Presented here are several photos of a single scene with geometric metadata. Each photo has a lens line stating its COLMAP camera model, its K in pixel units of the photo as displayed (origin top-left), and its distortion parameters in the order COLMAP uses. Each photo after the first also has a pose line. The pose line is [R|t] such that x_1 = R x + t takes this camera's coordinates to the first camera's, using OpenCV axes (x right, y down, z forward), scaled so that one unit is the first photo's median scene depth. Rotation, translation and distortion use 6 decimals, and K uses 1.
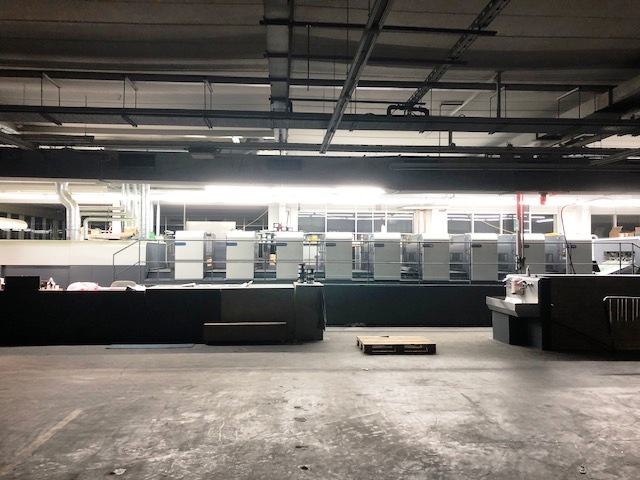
lens RADIAL K [[537.1, 0, 320.0], [0, 537.1, 240.0], [0, 0, 1]] dist [0.085165, -0.195751]
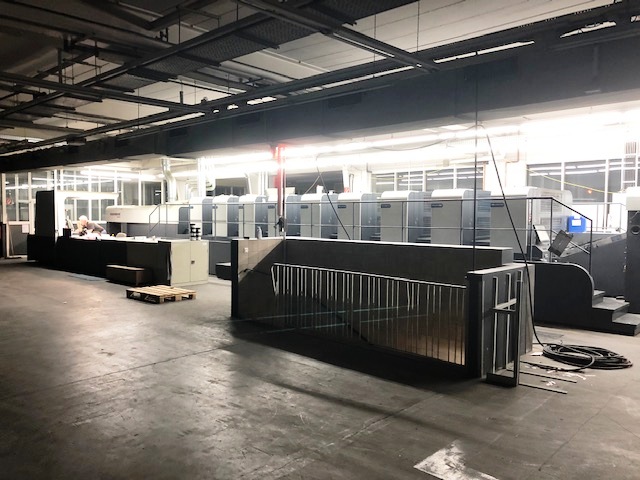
lens RADIAL K [[537.1, 0, 320.0], [0, 537.1, 240.0], [0, 0, 1]] dist [0.085165, -0.195751]
pose [[0.679147, 0.029682, -0.733402, 0.826340], [0.021390, 0.997957, 0.060197, 0.011428], [0.733691, -0.056570, 0.677125, 0.328176]]
